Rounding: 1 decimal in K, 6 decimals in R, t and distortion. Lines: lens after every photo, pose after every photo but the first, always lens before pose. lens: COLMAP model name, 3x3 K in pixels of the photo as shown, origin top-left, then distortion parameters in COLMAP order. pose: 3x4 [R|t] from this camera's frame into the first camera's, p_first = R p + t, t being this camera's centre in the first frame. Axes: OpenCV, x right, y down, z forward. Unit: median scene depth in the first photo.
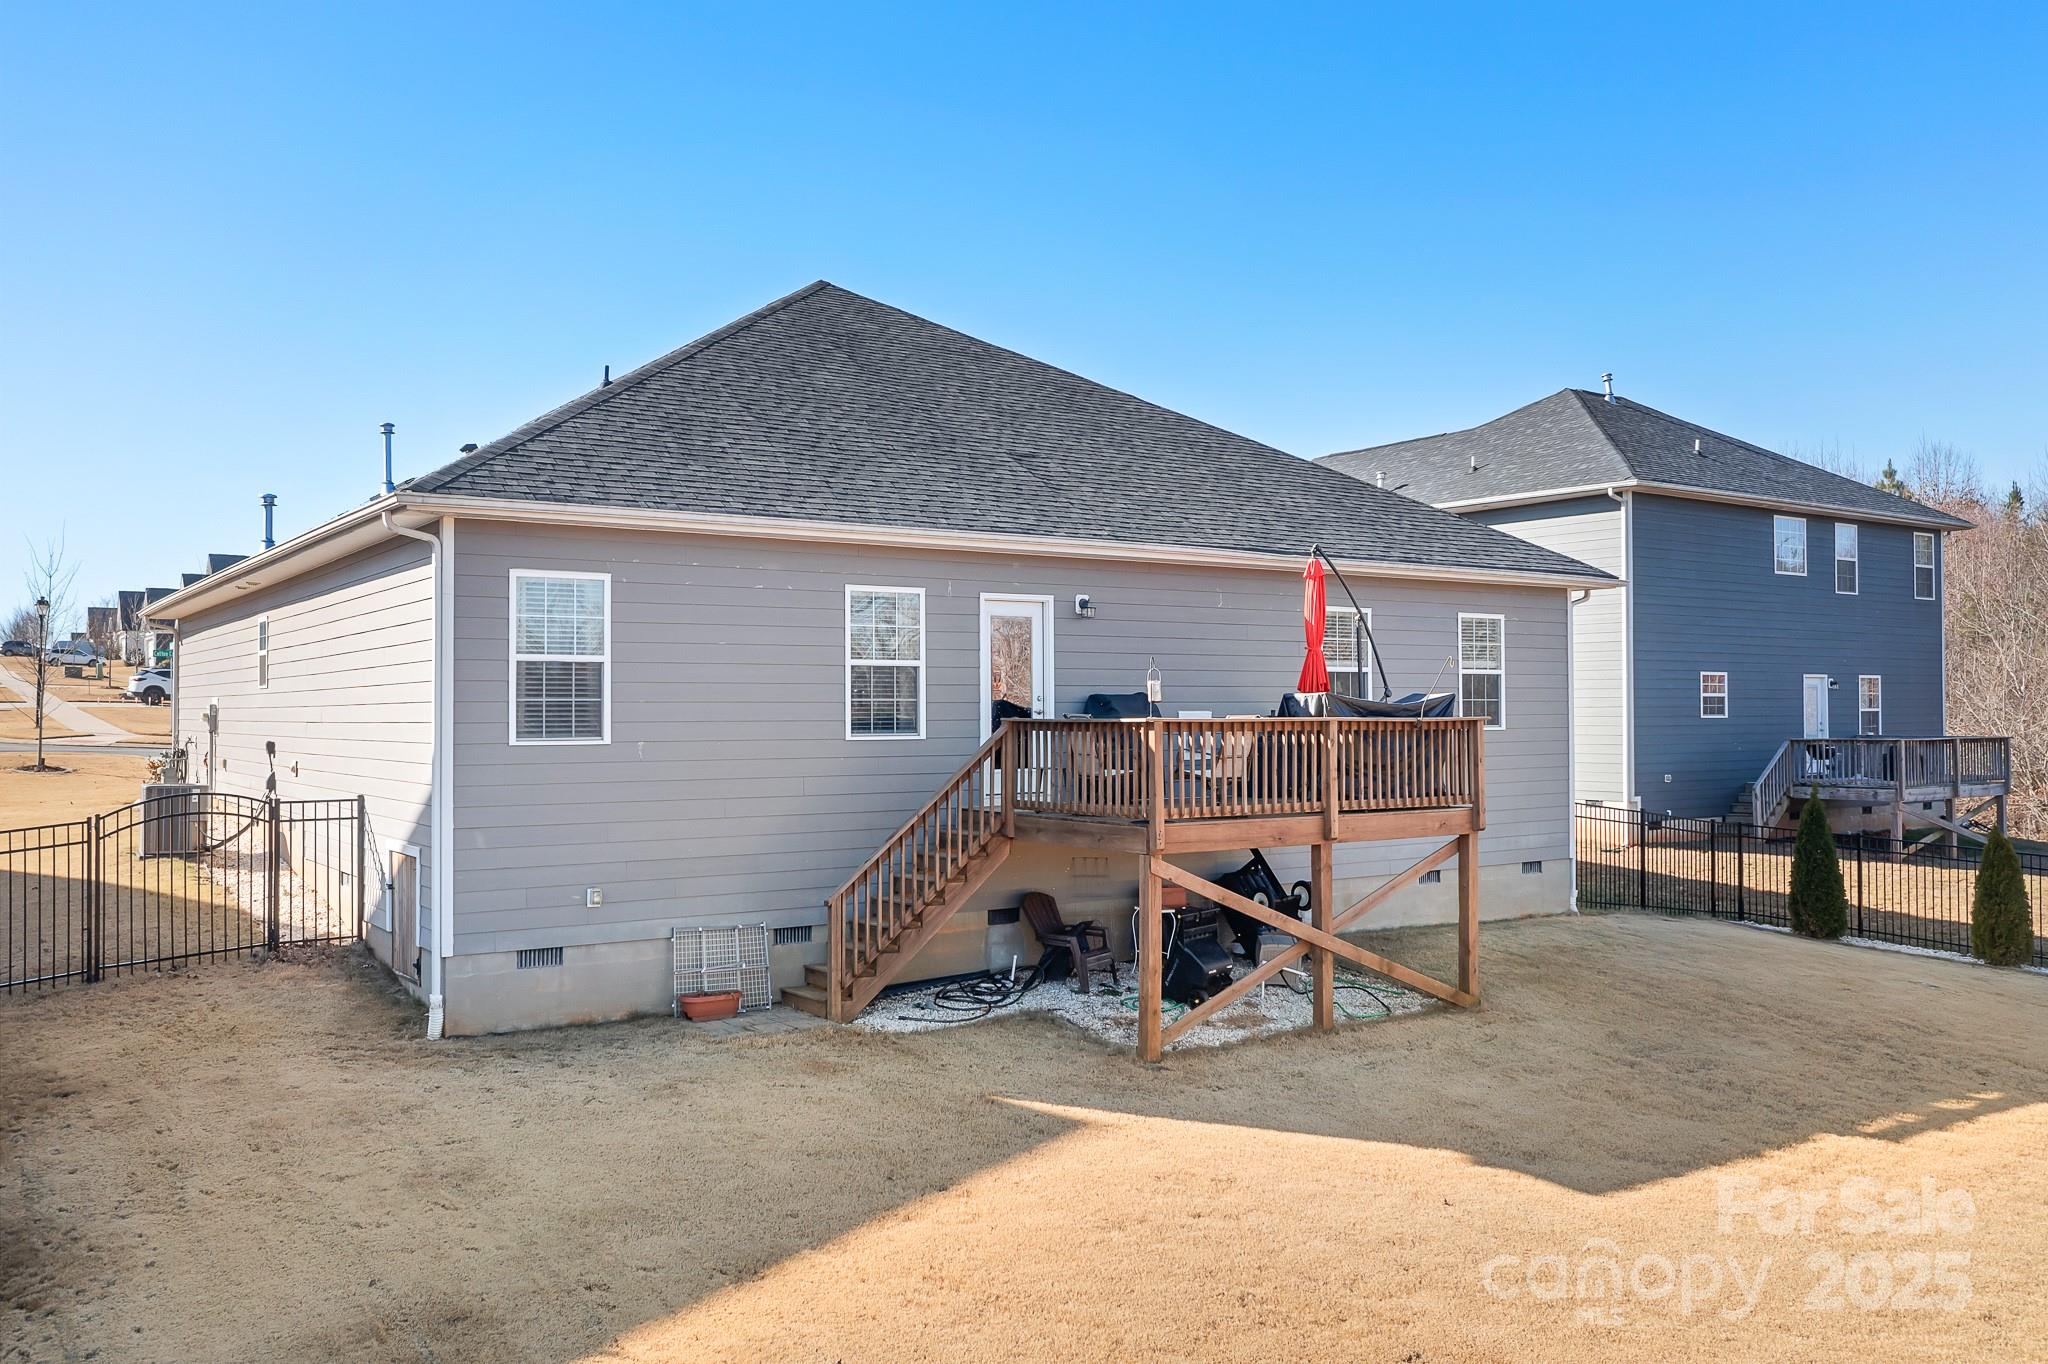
lens RADIAL K [[1642.6, 0, 1021.7], [0, 1642.6, 670.3], [0, 0, 1]] dist [-0.016232, -0.000277]
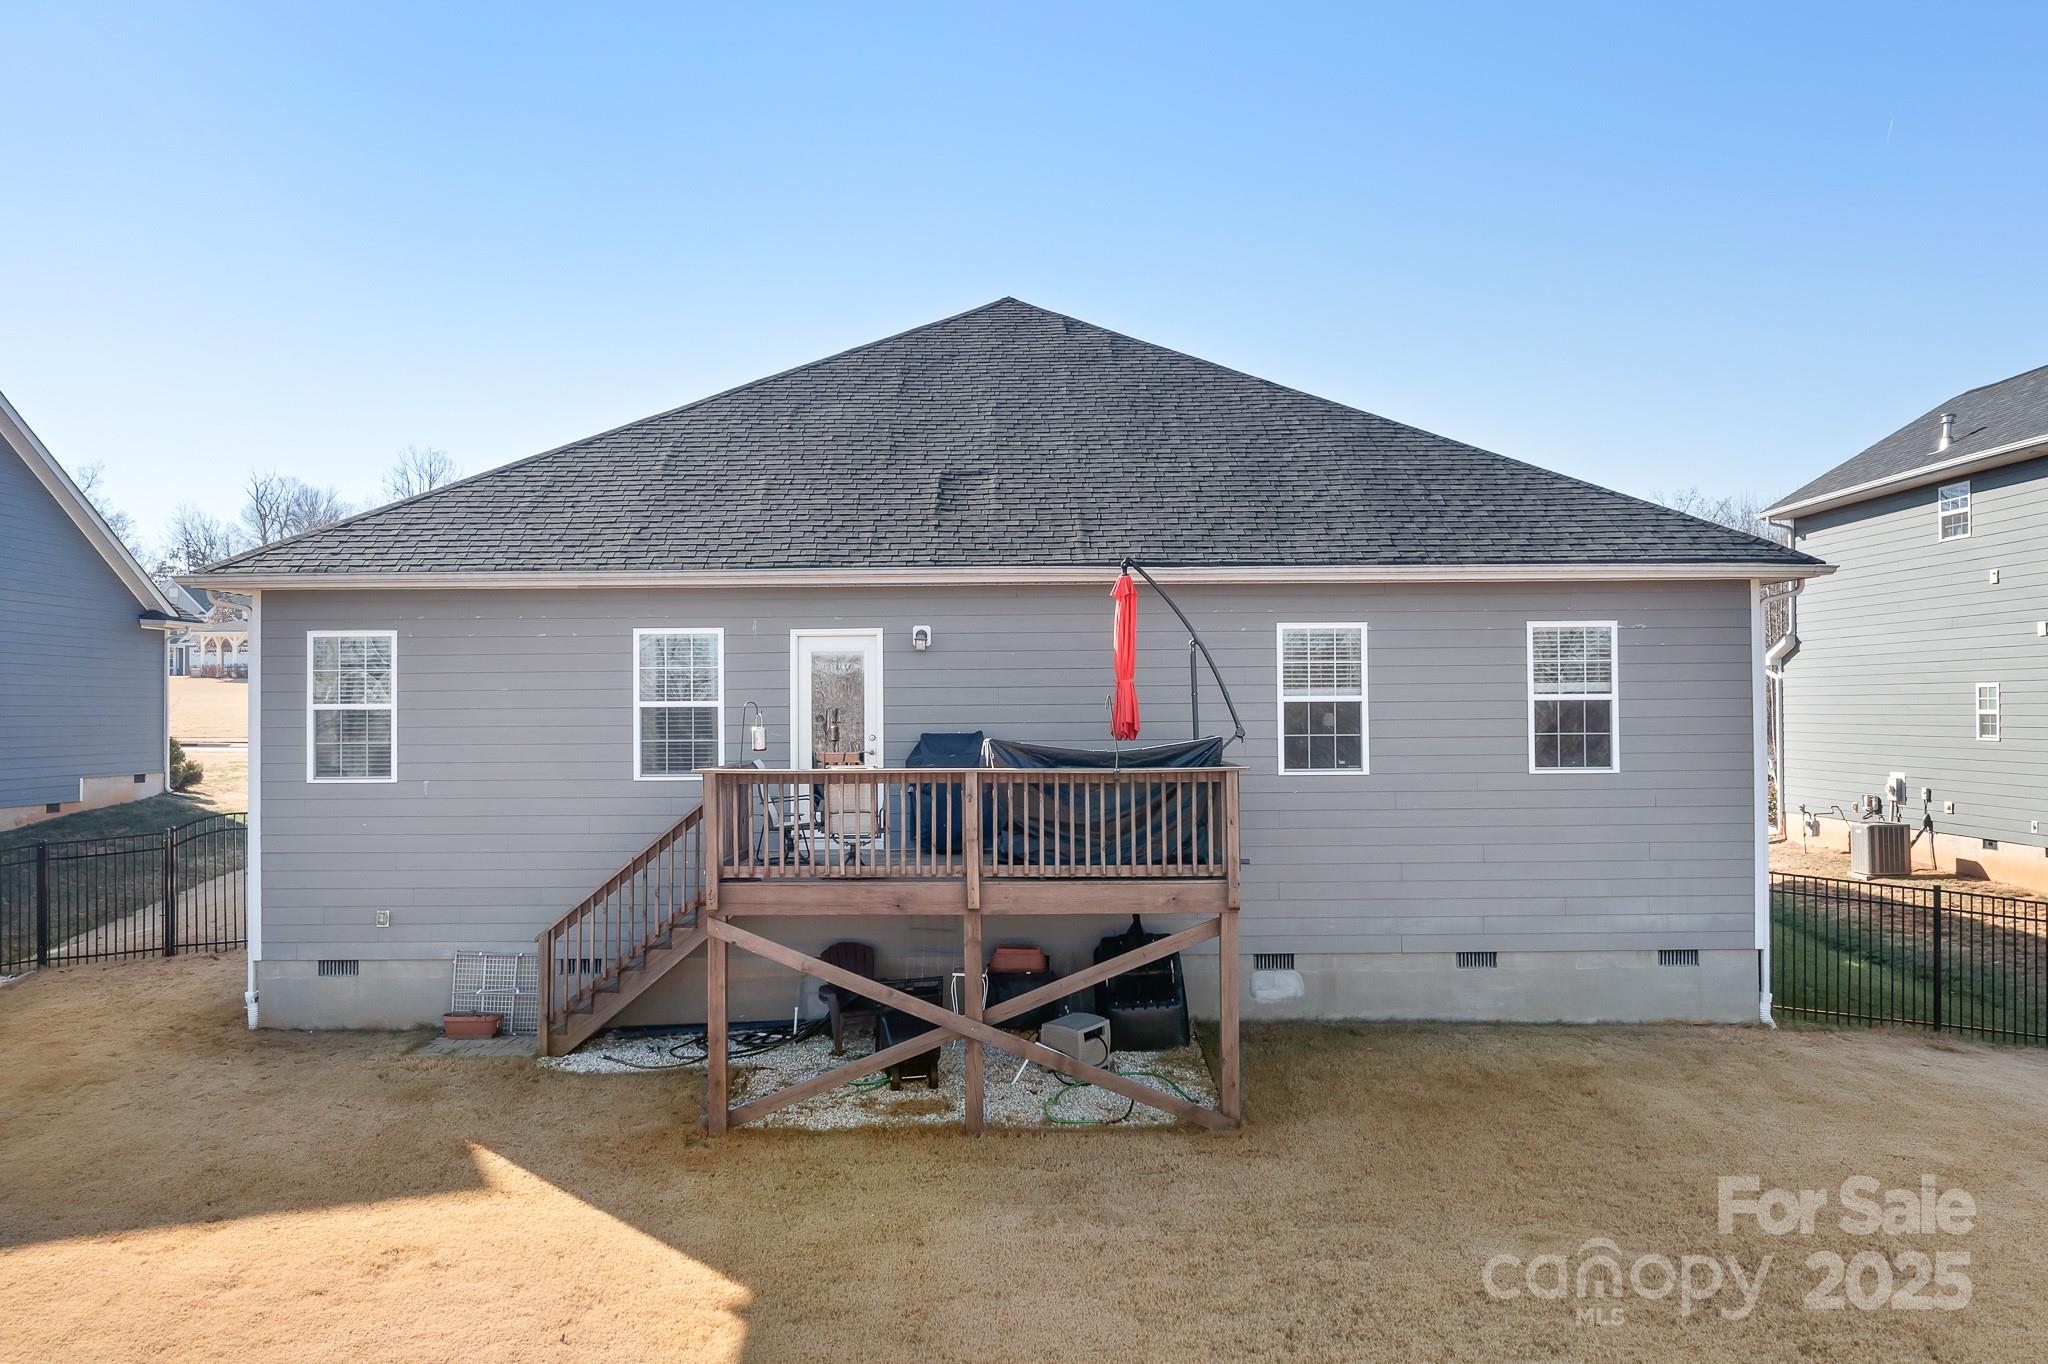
lens RADIAL K [[1642.6, 0, 1018.0], [0, 1642.6, 695.2], [0, 0, 1]] dist [-0.016232, -0.000277]
pose [[0.819200, -0.007681, -0.573457, 0.634822], [0.018006, 0.999762, 0.012330, -0.017907], [0.573226, -0.020426, 0.819143, 0.281985]]
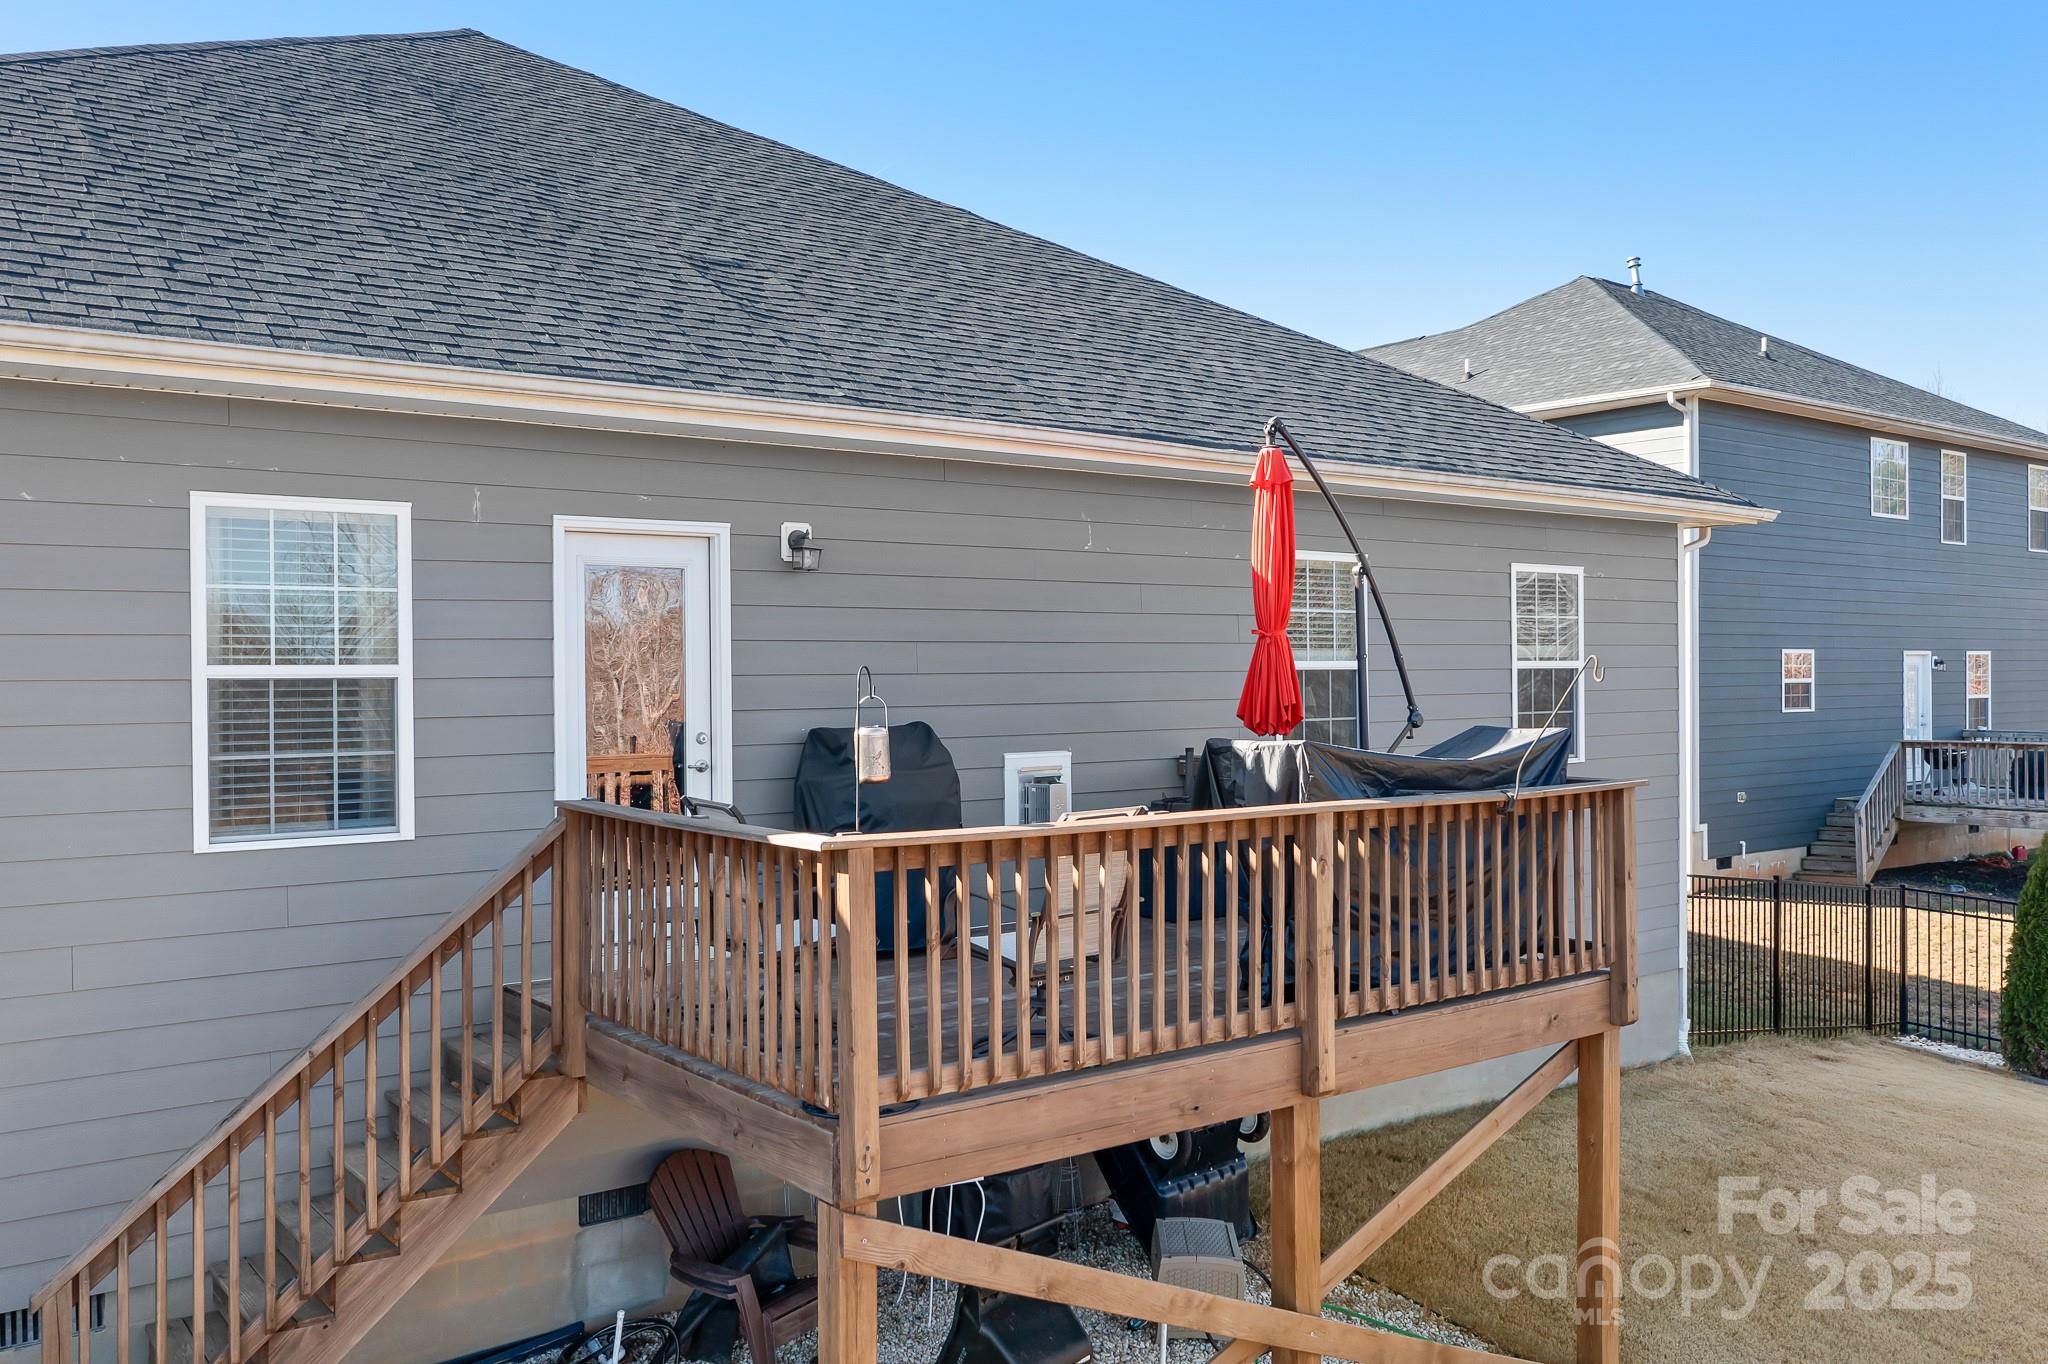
lens RADIAL K [[1642.6, 0, 1014.9], [0, 1642.6, 674.2], [0, 0, 1]] dist [-0.016232, -0.000277]
pose [[0.999343, -0.003678, 0.036068, 0.087036], [0.002767, 0.999677, 0.025274, -0.013773], [-0.036149, -0.025158, 0.999030, 0.530248]]
